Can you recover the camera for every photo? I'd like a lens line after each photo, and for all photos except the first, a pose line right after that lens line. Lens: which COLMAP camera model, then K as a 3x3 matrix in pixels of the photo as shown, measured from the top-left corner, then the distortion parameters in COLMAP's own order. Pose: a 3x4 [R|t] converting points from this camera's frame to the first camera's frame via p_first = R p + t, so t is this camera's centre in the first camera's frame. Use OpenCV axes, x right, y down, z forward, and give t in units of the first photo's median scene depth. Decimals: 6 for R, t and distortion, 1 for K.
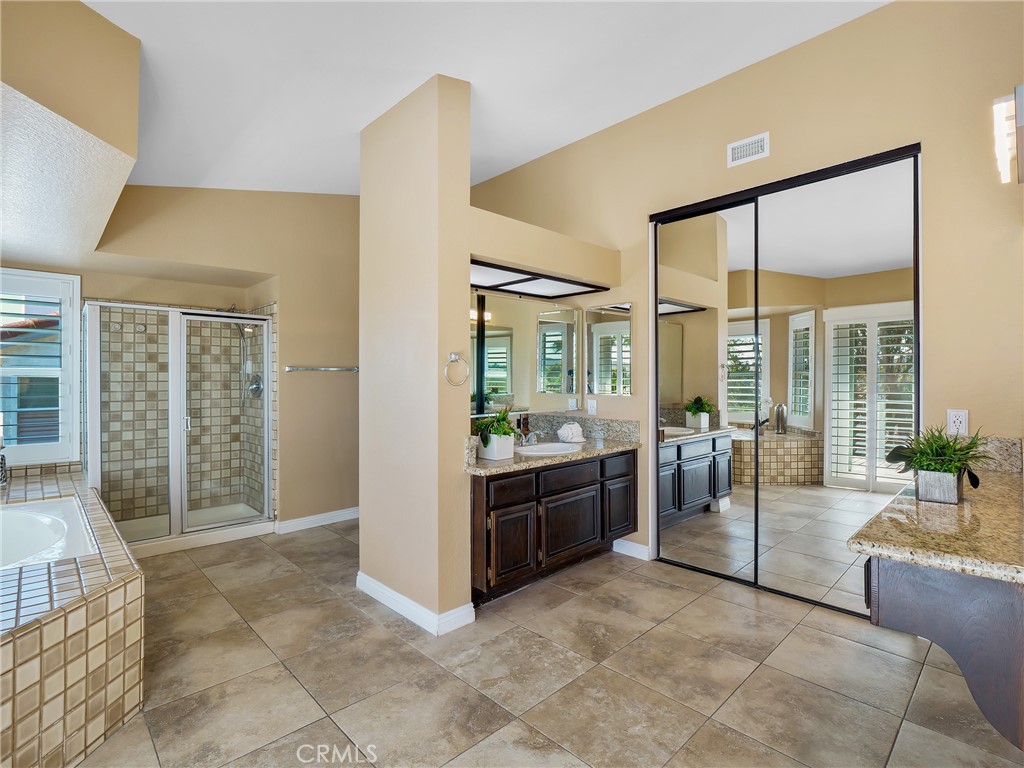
lens RADIAL K [[498.8, 0, 511.8], [0, 498.8, 377.4], [0, 0, 1]] dist [-0.002851, 0.001670]
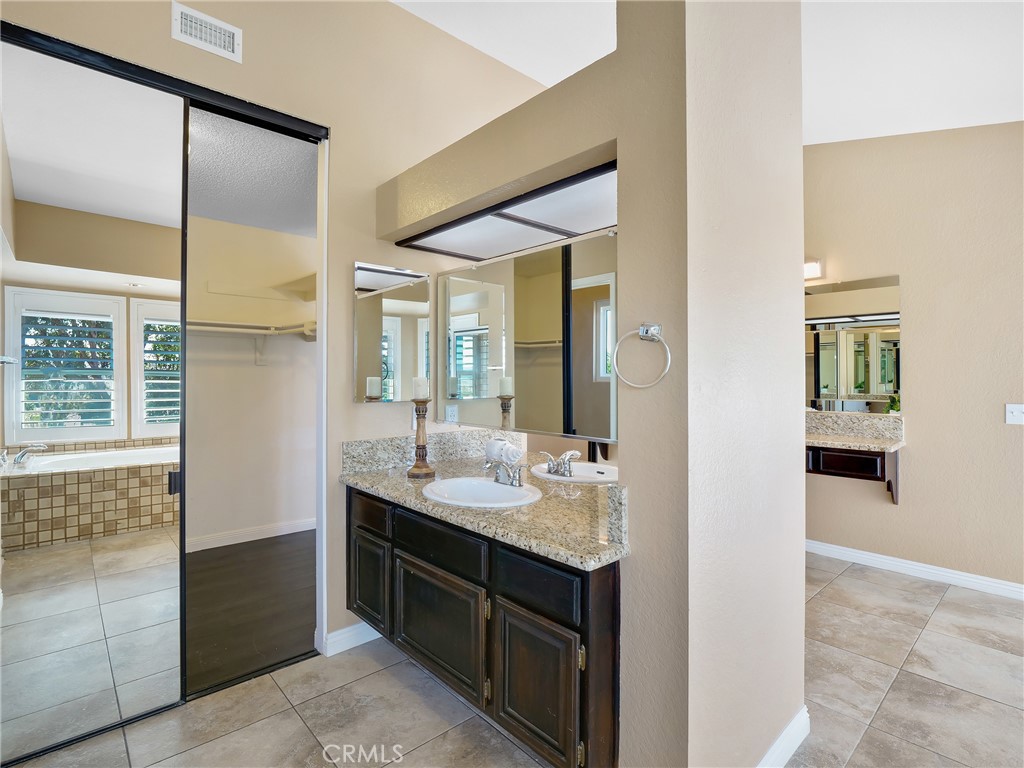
lens RADIAL K [[515.1, 0, 509.1], [0, 515.1, 379.8], [0, 0, 1]] dist [-0.011952, -0.000046]
pose [[0.027956, 0.000194, 0.999609, -0.645024], [-0.001255, 0.999999, -0.000159, 0.007649], [-0.999608, -0.001250, 0.027956, 1.012650]]
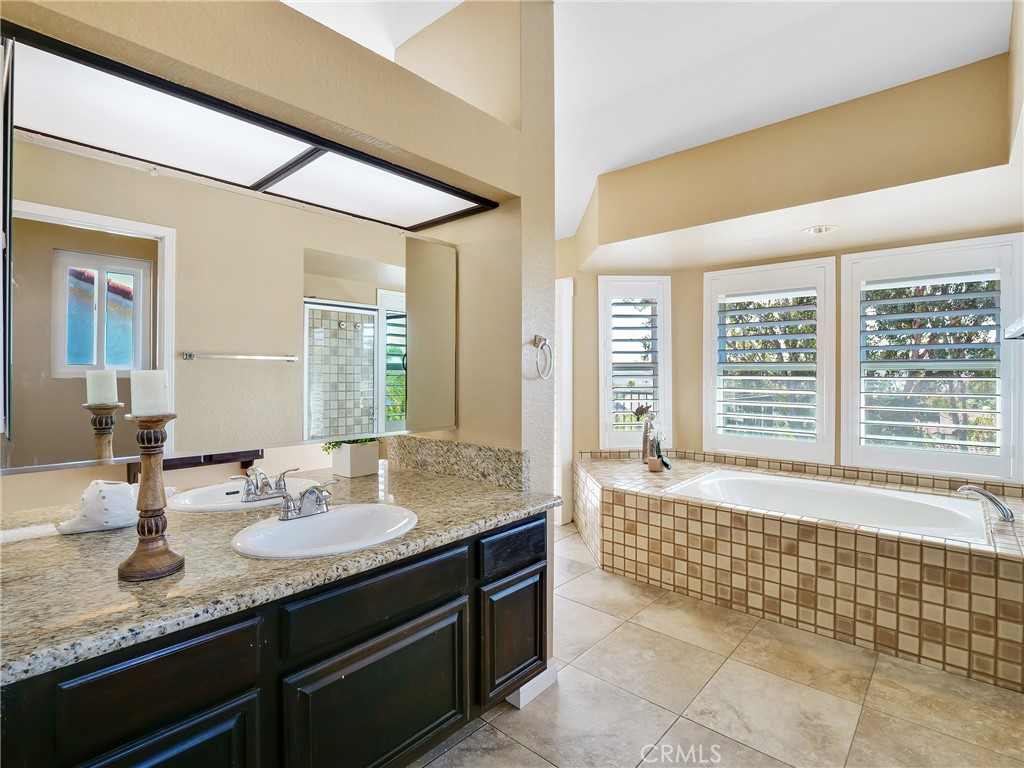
lens RADIAL K [[498.8, 0, 511.8], [0, 498.8, 377.4], [0, 0, 1]] dist [-0.002851, 0.001670]
pose [[-0.996792, -0.000328, -0.080037, -0.176030], [-0.000897, 0.999975, 0.007075, 0.006756], [0.080033, 0.007124, -0.996767, 1.488721]]
